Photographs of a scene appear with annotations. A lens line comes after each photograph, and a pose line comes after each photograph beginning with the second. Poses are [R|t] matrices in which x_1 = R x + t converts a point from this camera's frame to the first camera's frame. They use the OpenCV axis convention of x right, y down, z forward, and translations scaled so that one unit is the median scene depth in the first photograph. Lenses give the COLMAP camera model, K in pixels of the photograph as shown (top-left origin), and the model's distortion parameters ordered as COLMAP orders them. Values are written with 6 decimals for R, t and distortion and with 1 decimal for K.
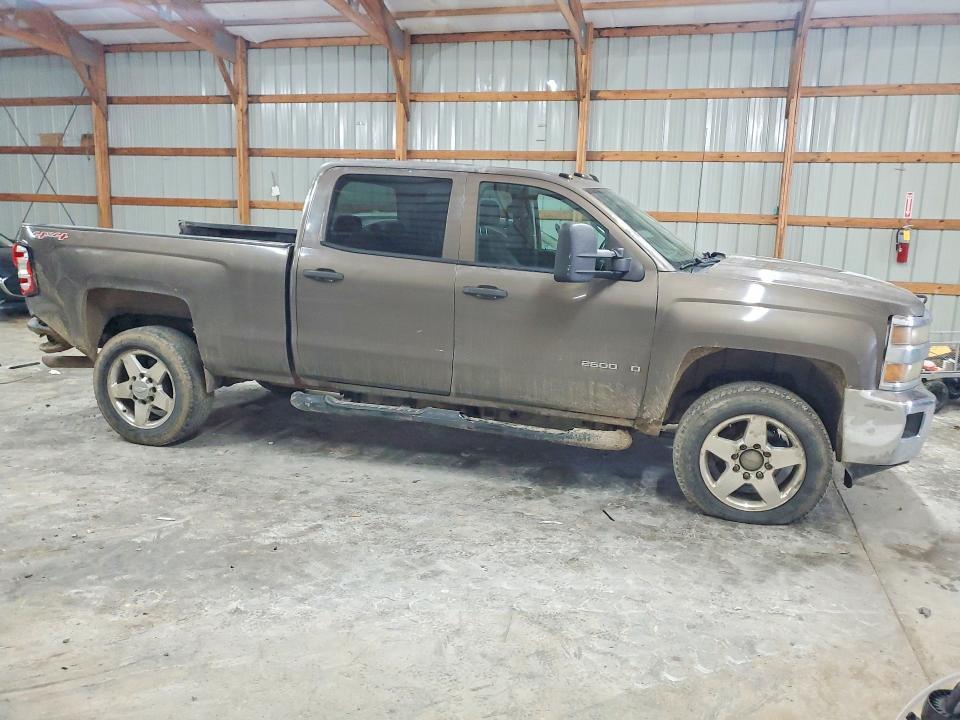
lens RADIAL K [[693.8, 0, 486.5], [0, 693.8, 357.8], [0, 0, 1]] dist [0.008513, -0.003324]
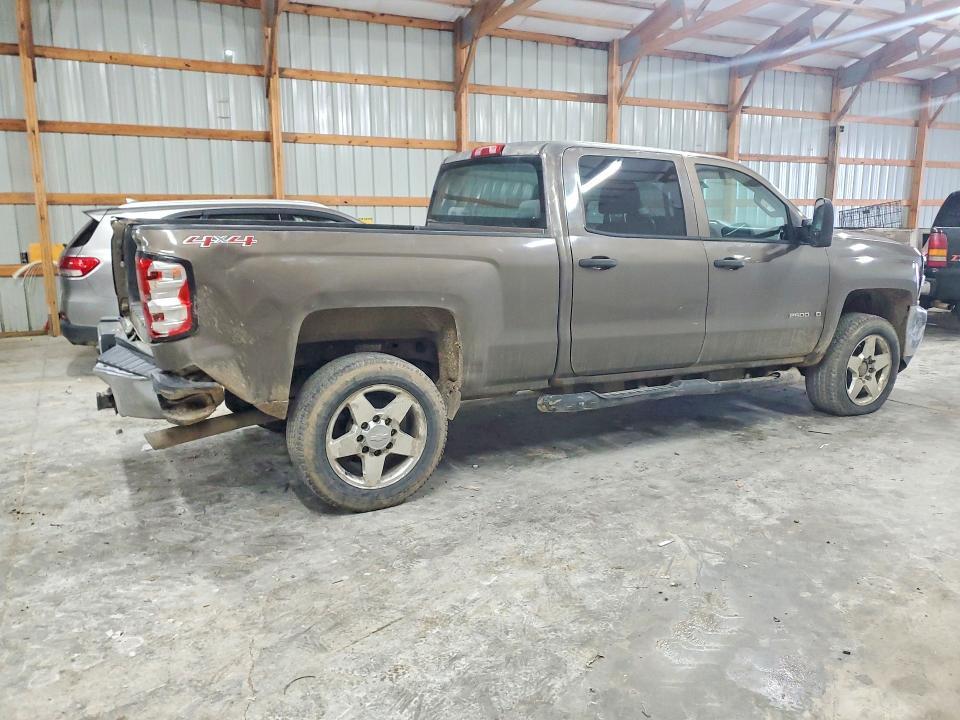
lens RADIAL K [[705.3, 0, 479.6], [0, 705.3, 347.4], [0, 0, 1]] dist [0.002776, -0.003231]
pose [[0.751901, -0.156781, 0.640363, -0.898941], [0.153800, 0.986225, 0.060870, -0.081323], [-0.641085, 0.052720, 0.765657, 0.340464]]
